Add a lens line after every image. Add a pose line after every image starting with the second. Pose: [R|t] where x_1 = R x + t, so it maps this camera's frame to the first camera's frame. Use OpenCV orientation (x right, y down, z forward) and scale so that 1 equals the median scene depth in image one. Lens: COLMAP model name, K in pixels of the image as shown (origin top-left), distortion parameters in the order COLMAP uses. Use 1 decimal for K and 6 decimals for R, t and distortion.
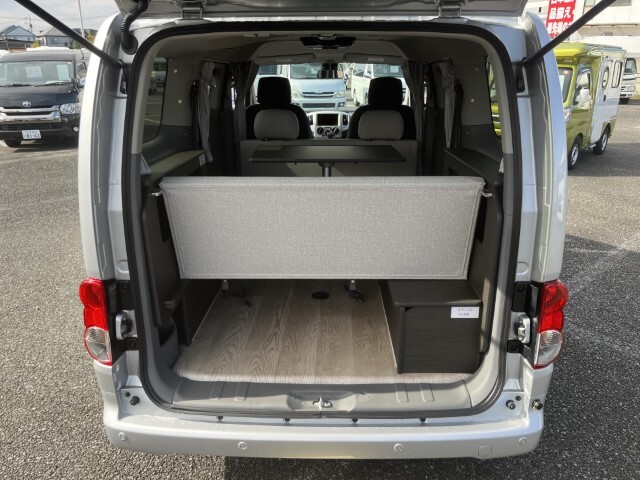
lens RADIAL K [[485.7, 0, 324.7], [0, 485.7, 241.1], [0, 0, 1]] dist [0.055307, -0.078870]
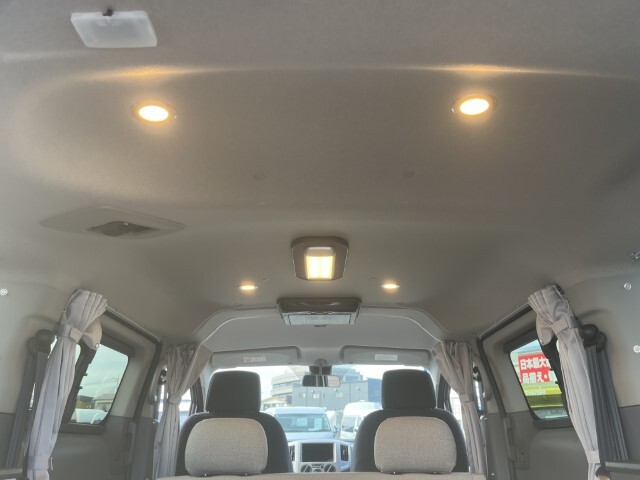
lens RADIAL K [[485.7, 0, 324.9], [0, 485.7, 243.3], [0, 0, 1]] dist [0.055307, -0.078870]
pose [[0.999650, 0.003118, 0.026279, -0.004706], [0.014708, 0.760084, -0.649659, -0.074559], [-0.021999, 0.649818, 0.759772, 0.657016]]
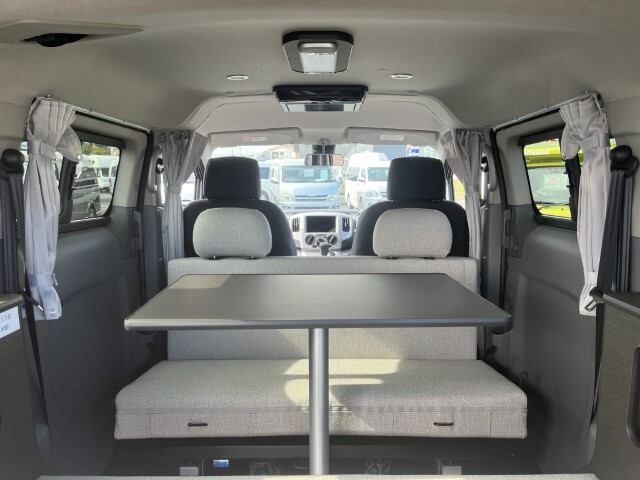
lens RADIAL K [[485.7, 0, 325.3], [0, 485.7, 241.7], [0, 0, 1]] dist [0.055307, -0.078870]
pose [[0.999892, -0.002364, 0.014502, 0.005047], [0.005284, 0.978798, -0.204760, -0.171379], [-0.013711, 0.204814, 0.978705, 0.678626]]
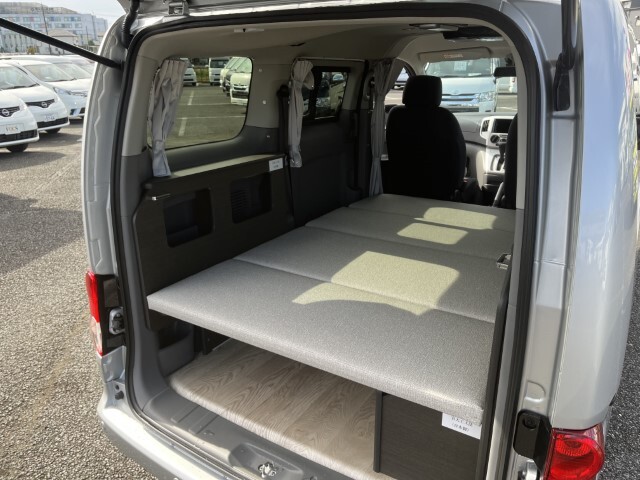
lens RADIAL K [[485.7, 0, 325.7], [0, 485.7, 241.2], [0, 0, 1]] dist [0.055307, -0.078870]
pose [[0.862153, 0.169566, -0.477431, 0.351261], [-0.165393, 0.984901, 0.051131, -0.096649], [0.478892, 0.034881, 0.877180, 0.255023]]
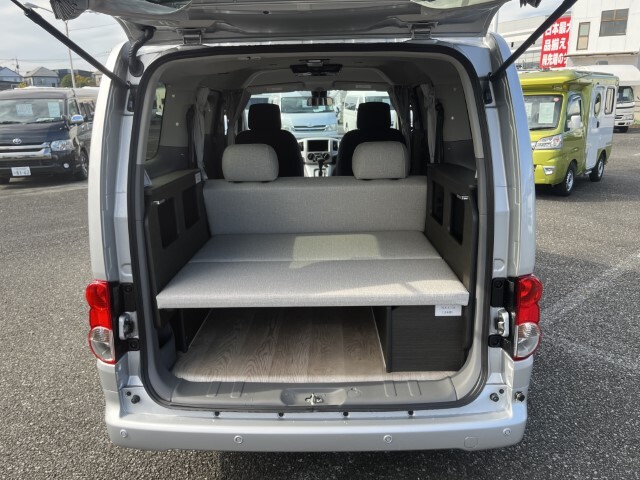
lens RADIAL K [[509.5, 0, 315.2], [0, 509.5, 241.7], [0, 0, 1]] dist [0.035049, -0.037694]
pose [[0.999841, -0.016453, -0.006920, 0.008524], [0.015871, 0.996905, -0.077002, 0.067595], [0.008166, 0.076880, 0.997007, -0.099067]]
